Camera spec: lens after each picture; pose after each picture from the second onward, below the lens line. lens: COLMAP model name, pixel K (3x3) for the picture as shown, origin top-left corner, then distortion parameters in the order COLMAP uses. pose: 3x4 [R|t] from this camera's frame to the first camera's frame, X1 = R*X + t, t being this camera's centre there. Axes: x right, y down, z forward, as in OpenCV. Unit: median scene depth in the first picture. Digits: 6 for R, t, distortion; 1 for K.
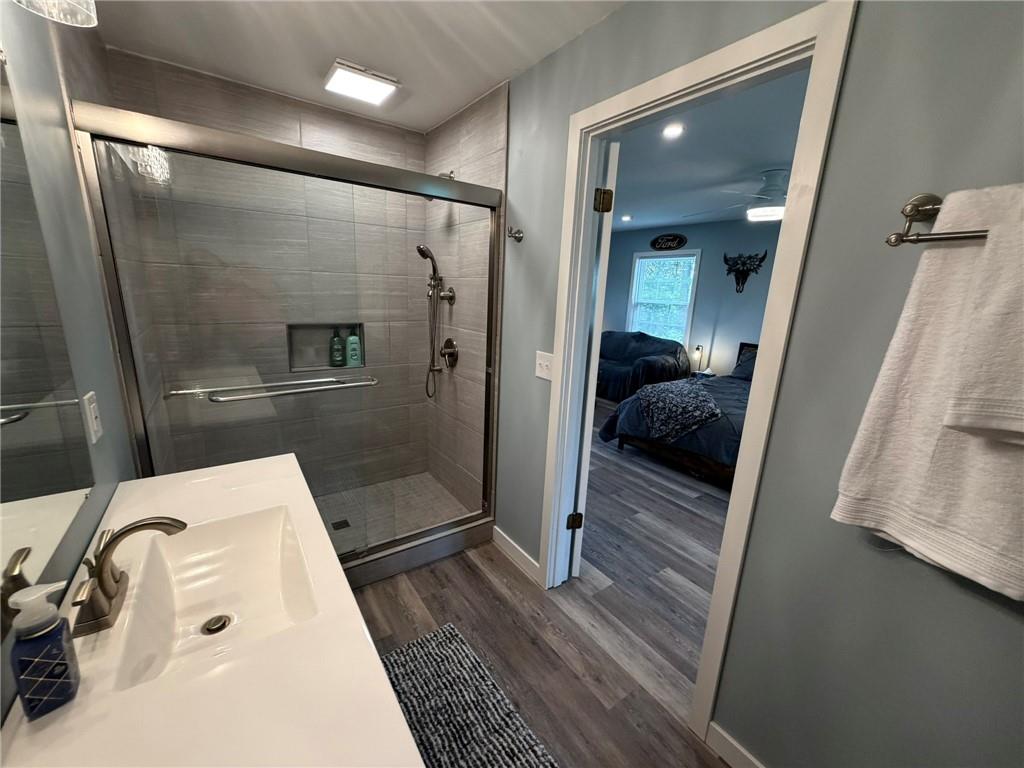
lens RADIAL K [[407.9, 0, 508.3], [0, 407.9, 384.8], [0, 0, 1]] dist [0.001178, -0.000215]
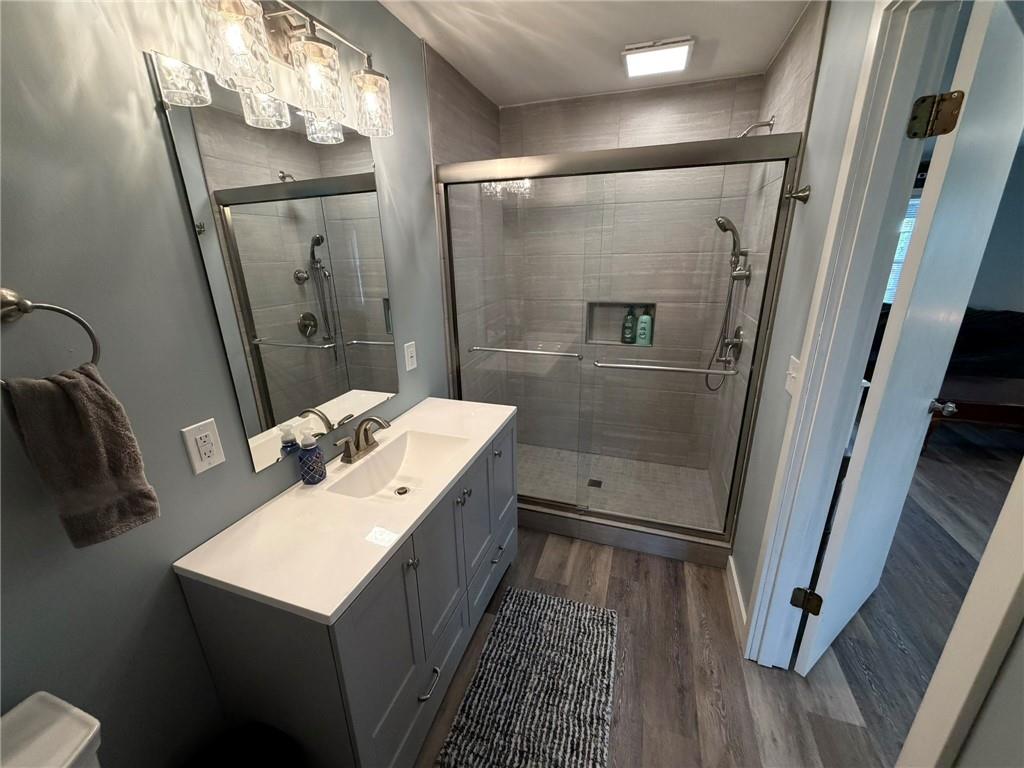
lens RADIAL K [[407.9, 0, 510.8], [0, 407.9, 384.7], [0, 0, 1]] dist [0.001178, -0.000215]
pose [[0.592531, 0.199691, -0.780404, 0.410665], [-0.145235, 0.979394, 0.140337, -0.070668], [0.792347, 0.030188, 0.609323, 0.182505]]
